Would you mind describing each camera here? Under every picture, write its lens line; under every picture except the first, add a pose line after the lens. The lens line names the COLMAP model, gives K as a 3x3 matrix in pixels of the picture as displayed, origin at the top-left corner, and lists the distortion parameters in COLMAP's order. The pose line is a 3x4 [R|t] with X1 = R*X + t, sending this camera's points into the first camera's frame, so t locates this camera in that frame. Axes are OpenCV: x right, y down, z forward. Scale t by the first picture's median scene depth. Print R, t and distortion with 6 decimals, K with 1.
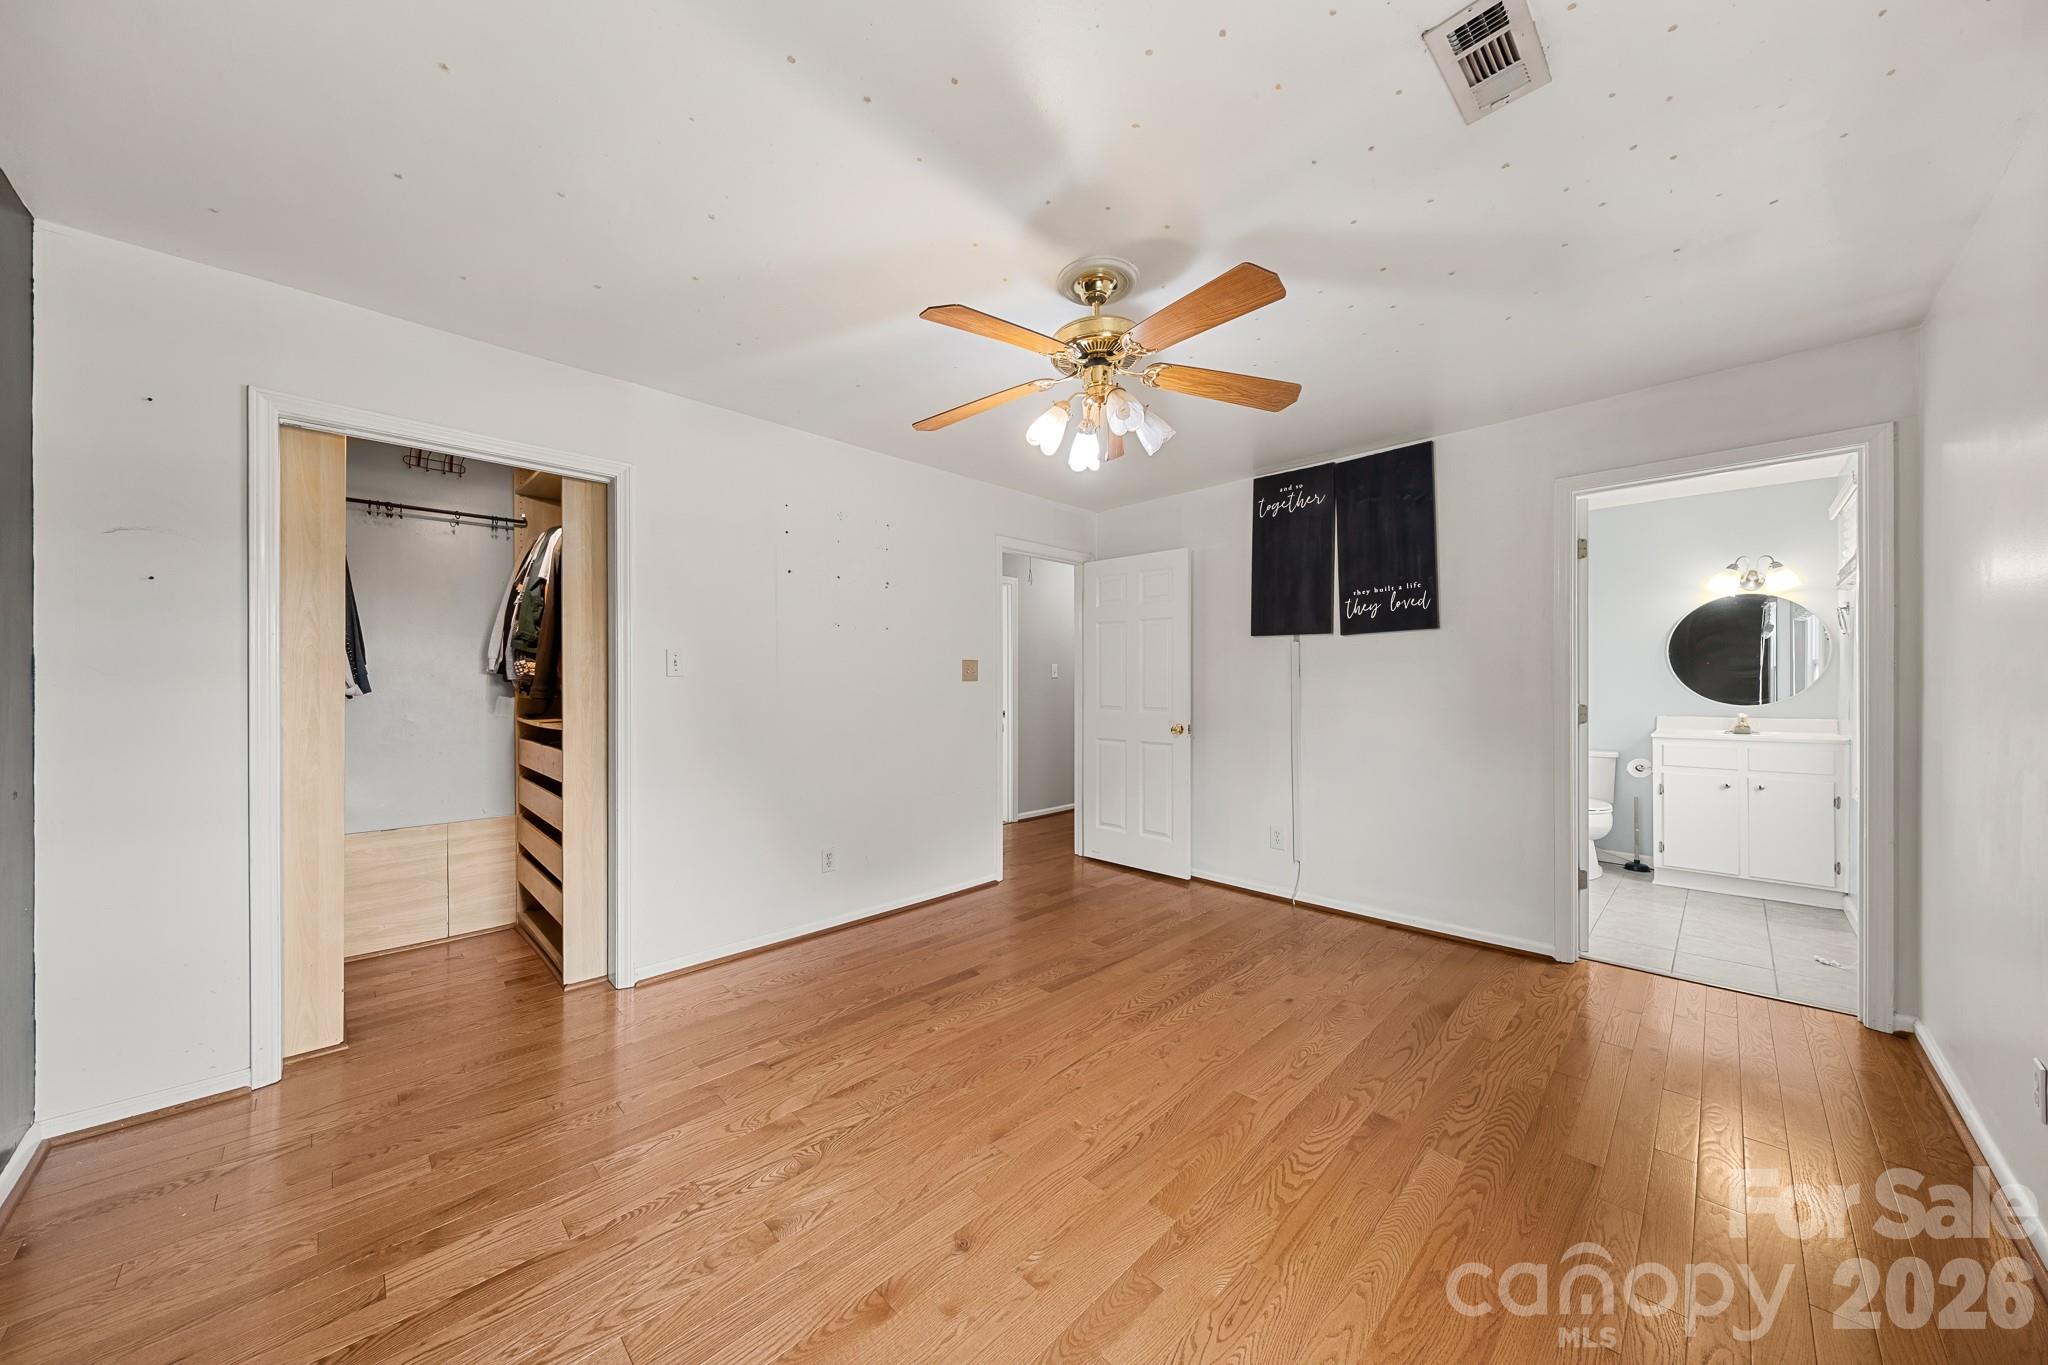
lens RADIAL K [[692.8, 0, 1023.0], [0, 692.8, 691.2], [0, 0, 1]] dist [-0.001152, -0.000123]
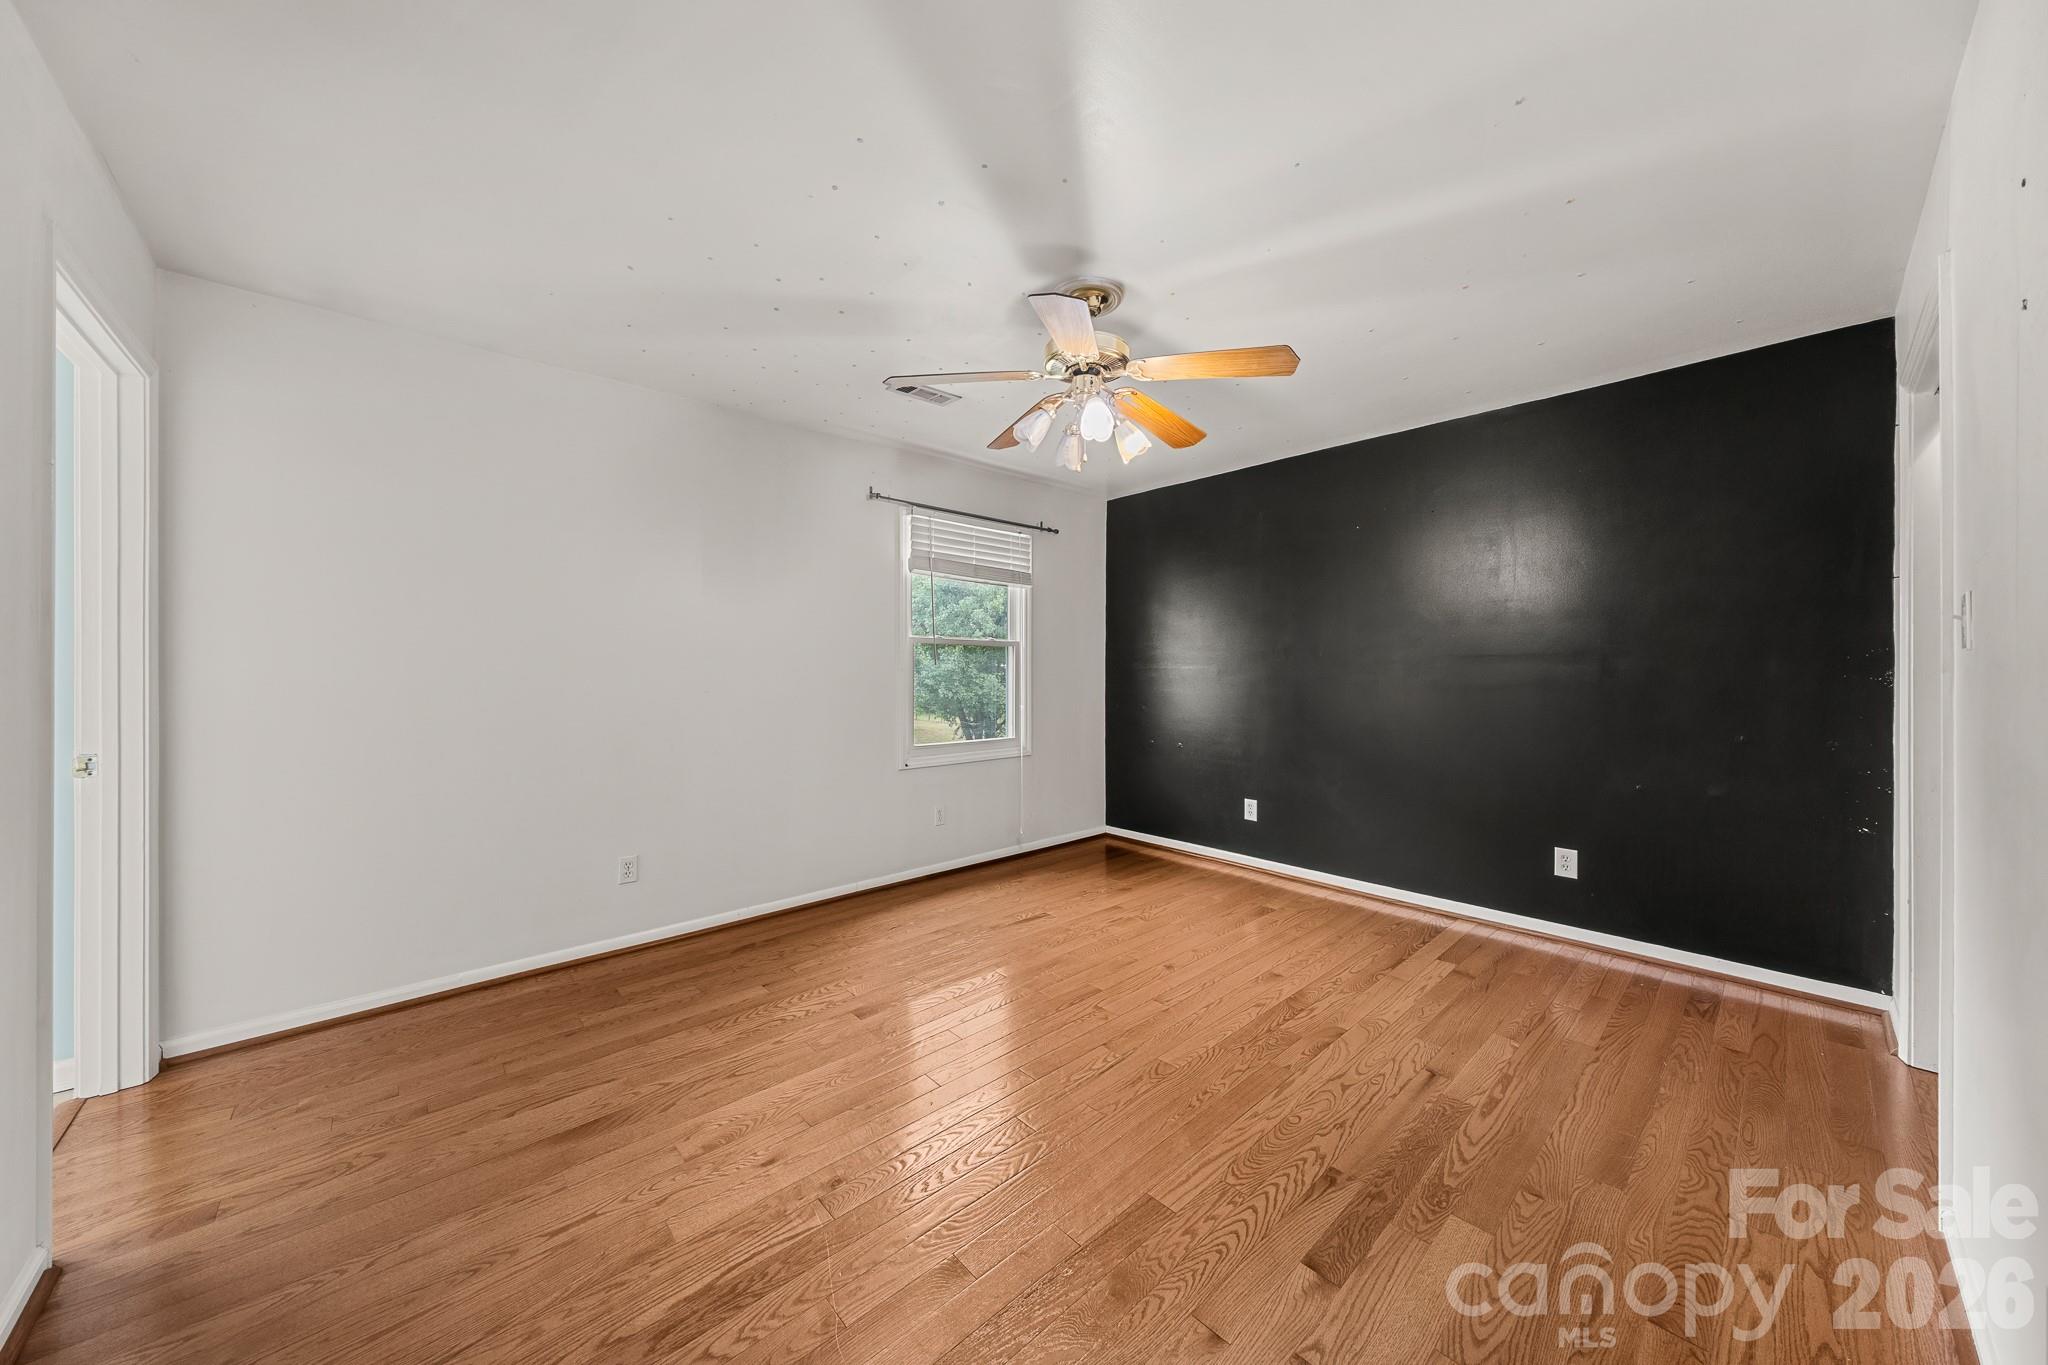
lens RADIAL K [[692.8, 0, 1023.0], [0, 692.8, 691.2], [0, 0, 1]] dist [-0.001152, -0.000123]
pose [[-0.998845, 0.005185, 0.047776, 0.120414], [0.007288, 0.999006, 0.043969, -0.016330], [-0.047501, 0.044267, -0.997890, 1.647503]]
